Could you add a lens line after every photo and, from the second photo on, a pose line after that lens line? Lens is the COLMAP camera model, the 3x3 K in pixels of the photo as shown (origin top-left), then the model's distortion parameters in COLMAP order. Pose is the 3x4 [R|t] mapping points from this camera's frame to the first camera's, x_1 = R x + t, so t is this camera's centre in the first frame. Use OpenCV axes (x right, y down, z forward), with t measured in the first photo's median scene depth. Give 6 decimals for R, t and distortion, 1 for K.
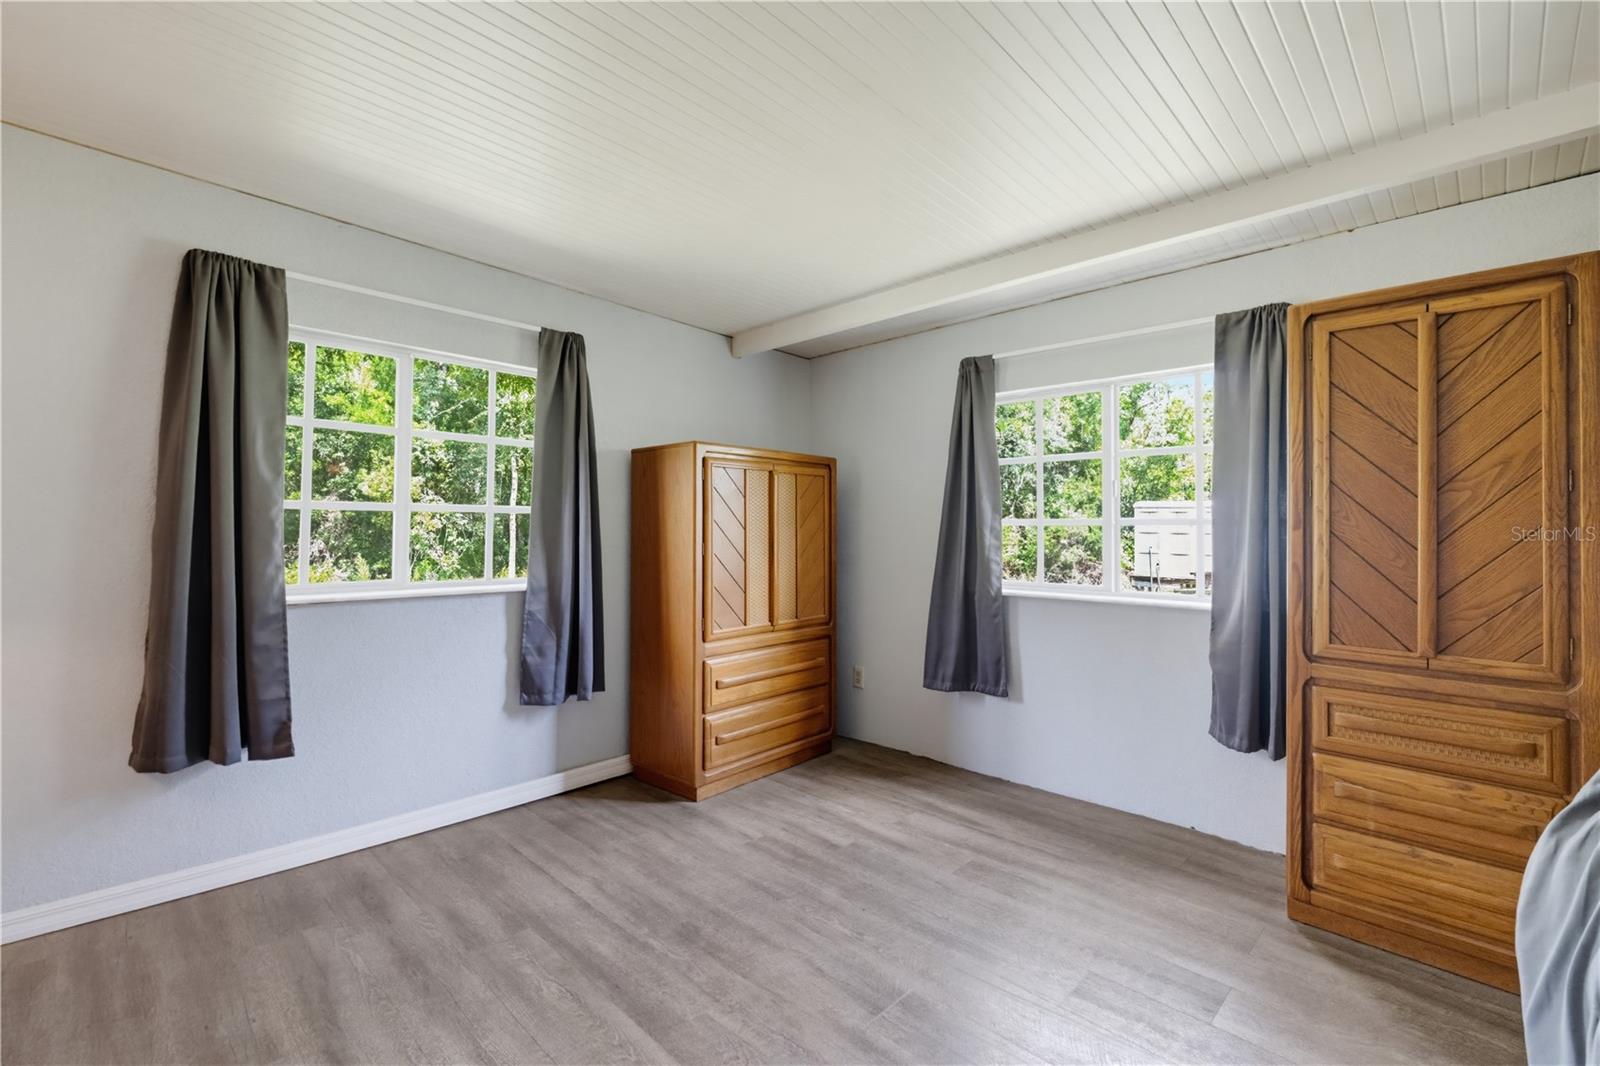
lens RADIAL K [[715.5, 0, 807.0], [0, 715.5, 520.0], [0, 0, 1]] dist [-0.001437, -0.000561]
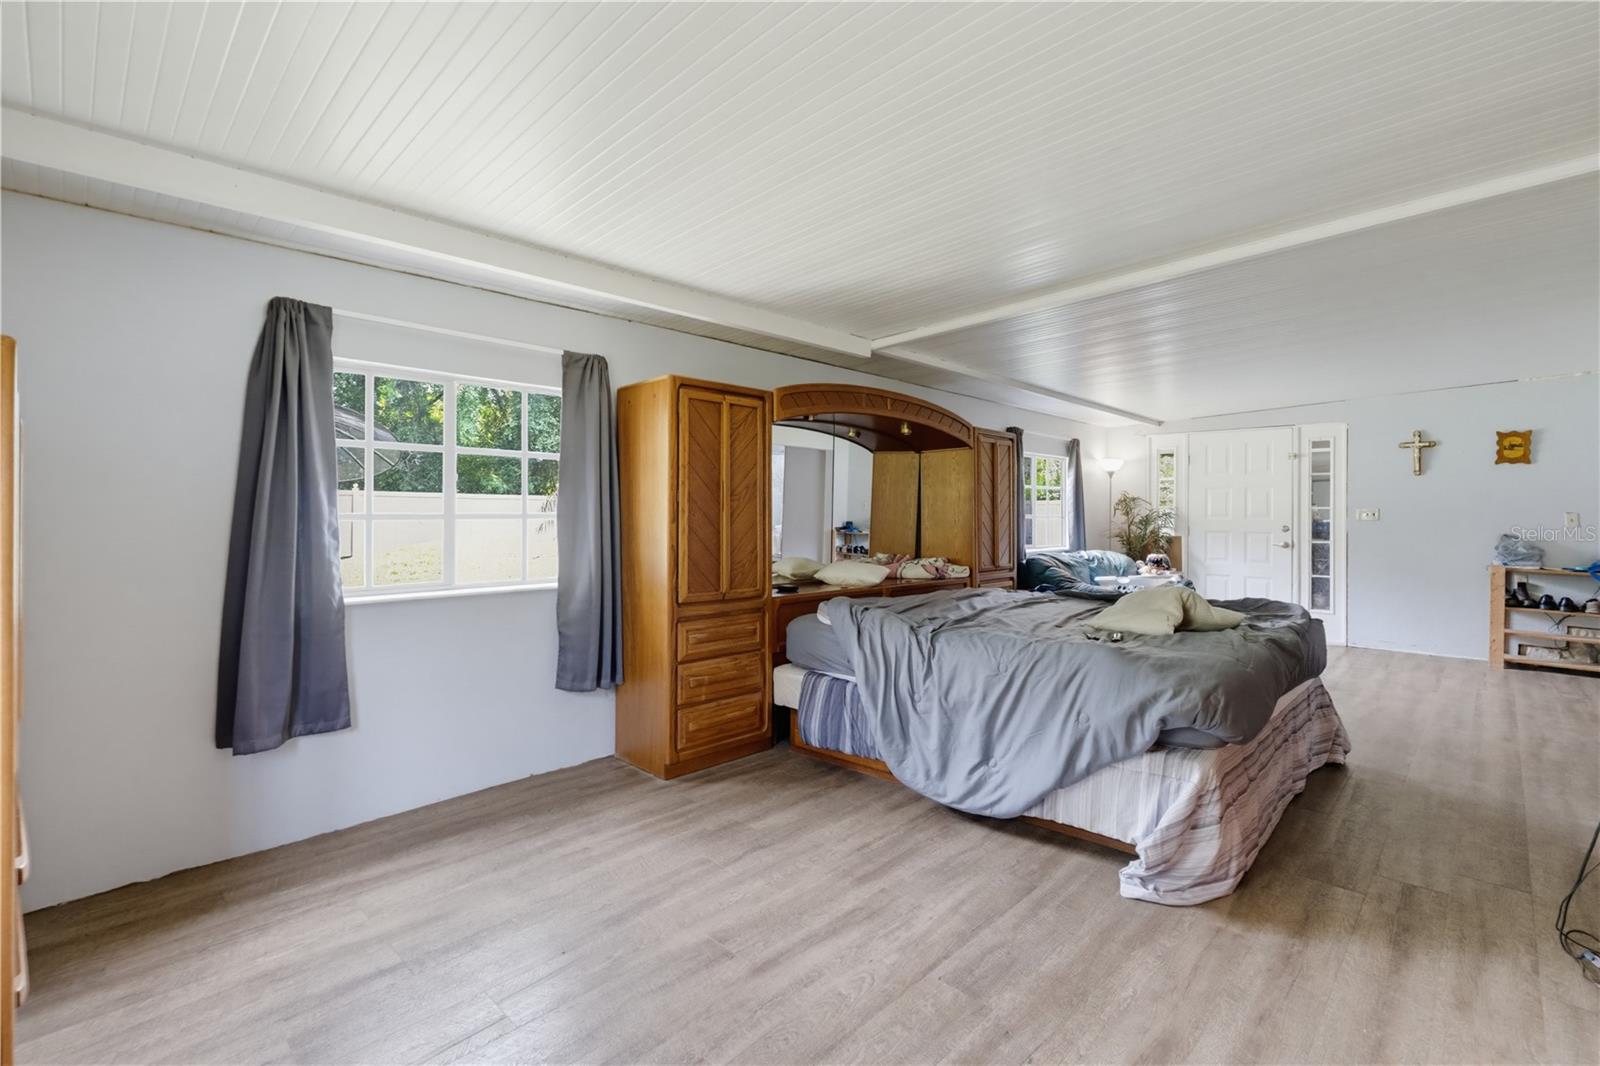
lens RADIAL K [[713.2, 0, 796.3], [0, 713.2, 517.0], [0, 0, 1]] dist [-0.000844, -0.000094]
pose [[0.002651, -0.003286, 0.999991, -0.620285], [-0.008434, 0.999959, 0.003308, -0.003843], [-0.999961, -0.008442, 0.002623, 0.545652]]
